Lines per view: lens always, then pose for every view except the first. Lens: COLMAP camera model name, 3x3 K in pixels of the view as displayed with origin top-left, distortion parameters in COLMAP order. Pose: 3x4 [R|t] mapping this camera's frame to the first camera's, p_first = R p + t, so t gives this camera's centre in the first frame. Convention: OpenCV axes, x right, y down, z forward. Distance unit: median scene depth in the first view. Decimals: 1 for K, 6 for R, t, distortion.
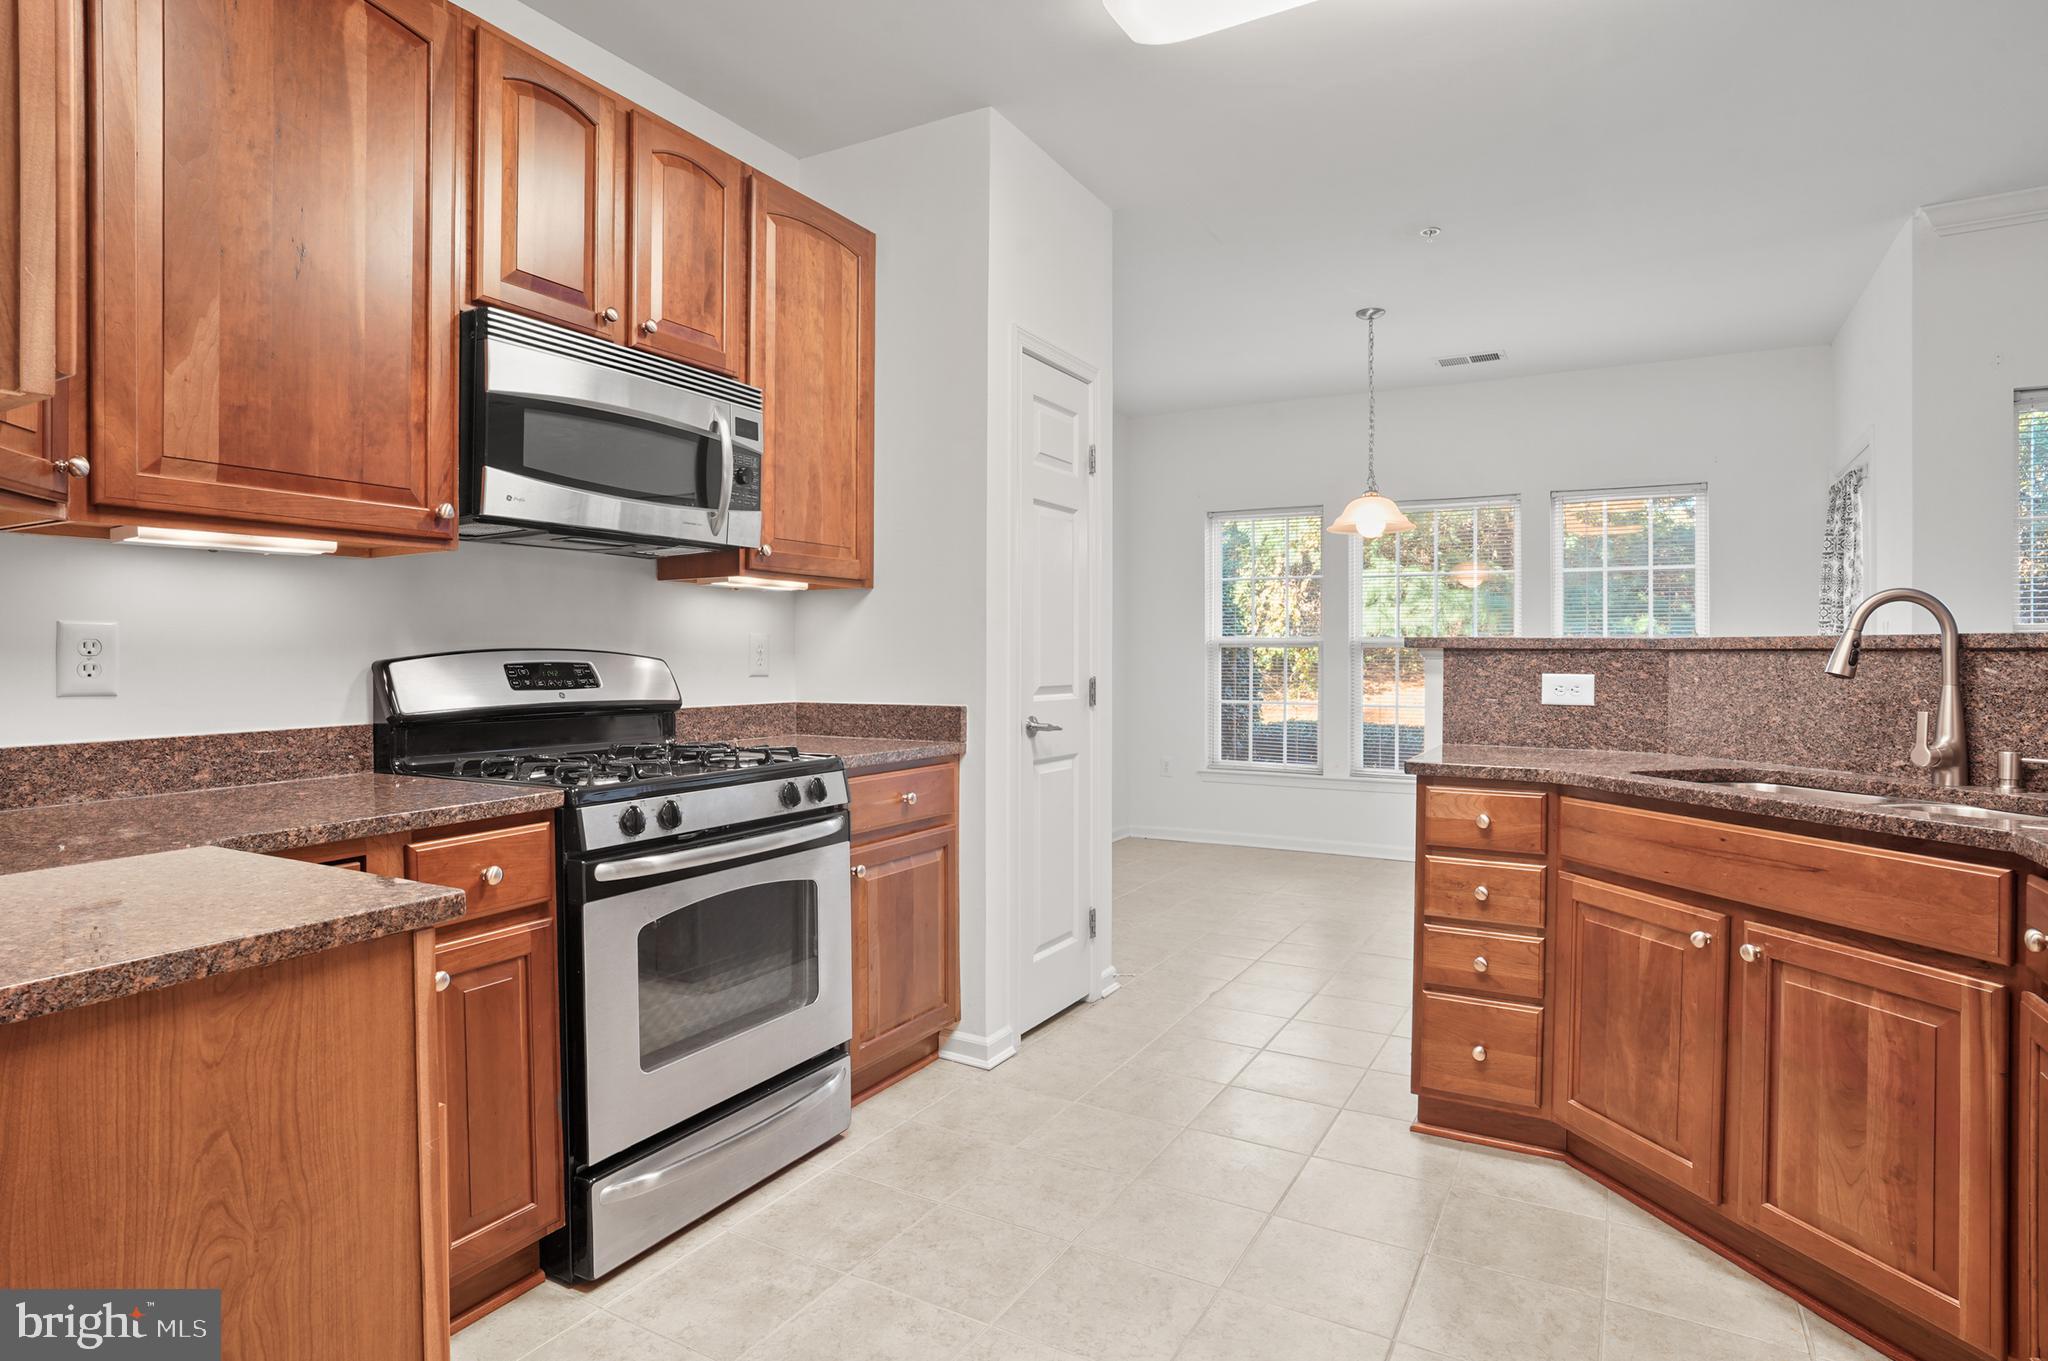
lens RADIAL K [[1088.2, 0, 1012.7], [0, 1088.2, 658.4], [0, 0, 1]] dist [-0.040893, 0.000129]
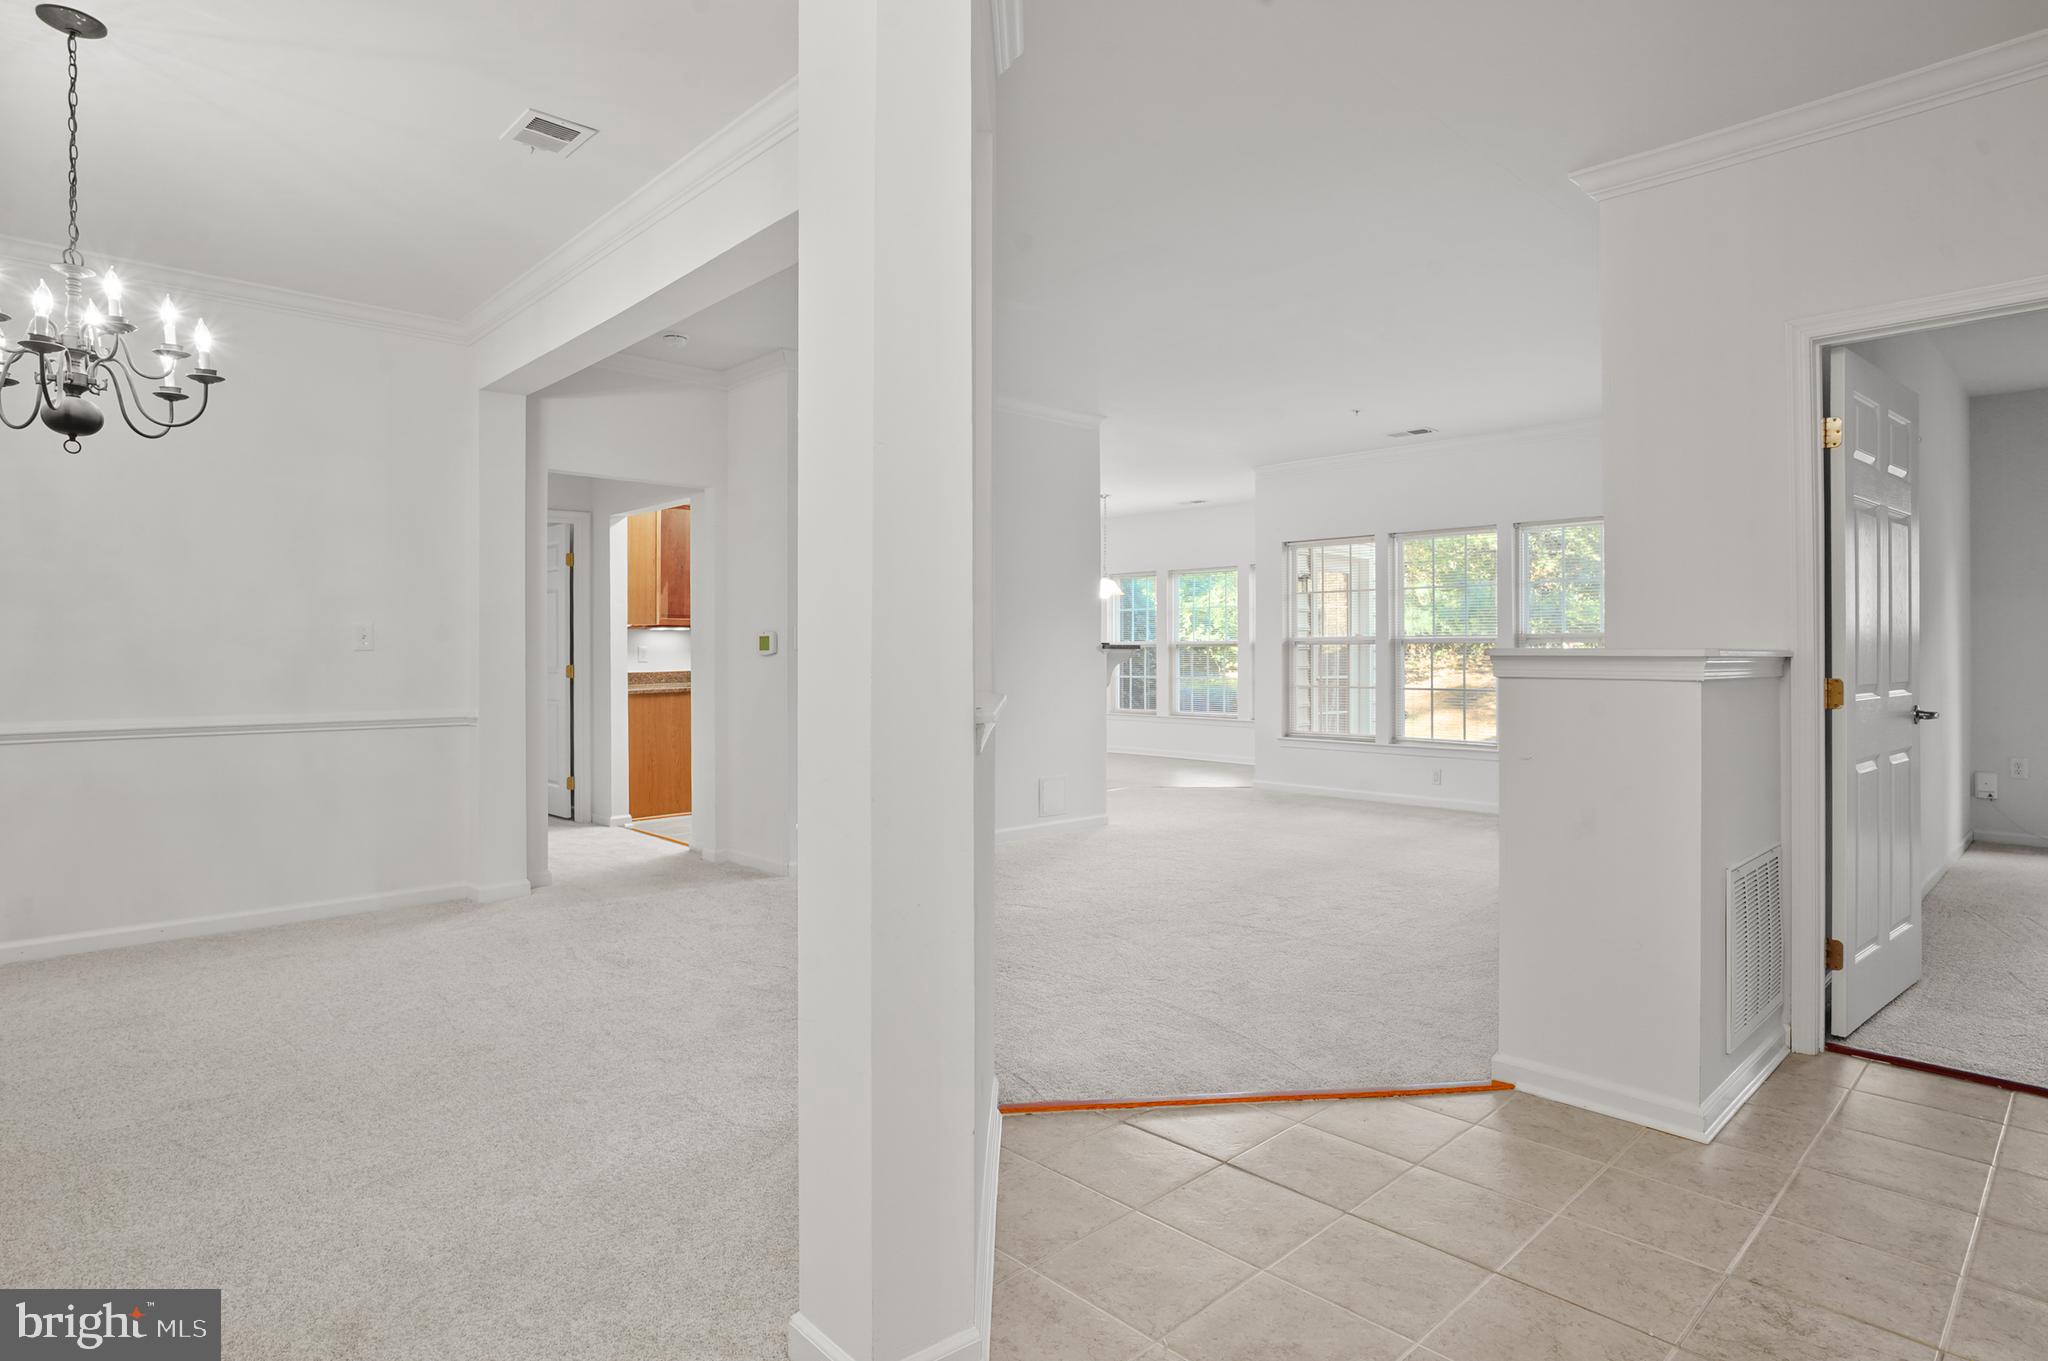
lens RADIAL K [[1106.8, 0, 1032.5], [0, 1106.8, 655.7], [0, 0, 1]] dist [-0.048226, 0.024608]
pose [[0.961393, -0.003080, -0.275163, 1.807646], [0.003820, 0.999990, 0.002153, 0.002089], [0.275153, -0.003120, 0.961395, -2.726449]]
